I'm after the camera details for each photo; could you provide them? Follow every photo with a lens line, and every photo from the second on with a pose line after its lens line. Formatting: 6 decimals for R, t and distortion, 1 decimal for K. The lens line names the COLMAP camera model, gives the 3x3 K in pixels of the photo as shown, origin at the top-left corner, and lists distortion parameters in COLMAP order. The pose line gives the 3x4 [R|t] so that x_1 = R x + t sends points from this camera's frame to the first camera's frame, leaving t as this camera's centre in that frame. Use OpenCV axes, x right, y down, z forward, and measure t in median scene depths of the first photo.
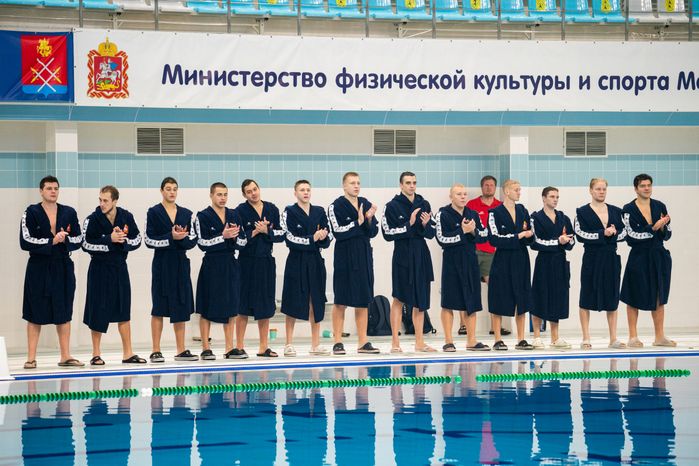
lens RADIAL K [[3235.0, 0, 349.5], [0, 3235.0, 233.0], [0, 0, 1]] dist [1.435601, -2.059539]
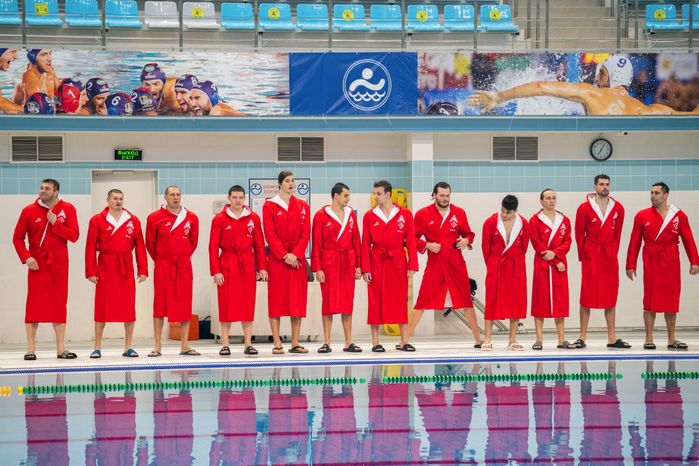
lens RADIAL K [[2751.4, 0, 349.5], [0, 2751.4, 233.0], [0, 0, 1]] dist [1.044399, 0.834481]
pose [[0.956670, 0.001502, -0.291170, 0.254689], [-0.000943, 0.999997, 0.002059, -0.002967], [0.291172, -0.001696, 0.956669, 0.148486]]
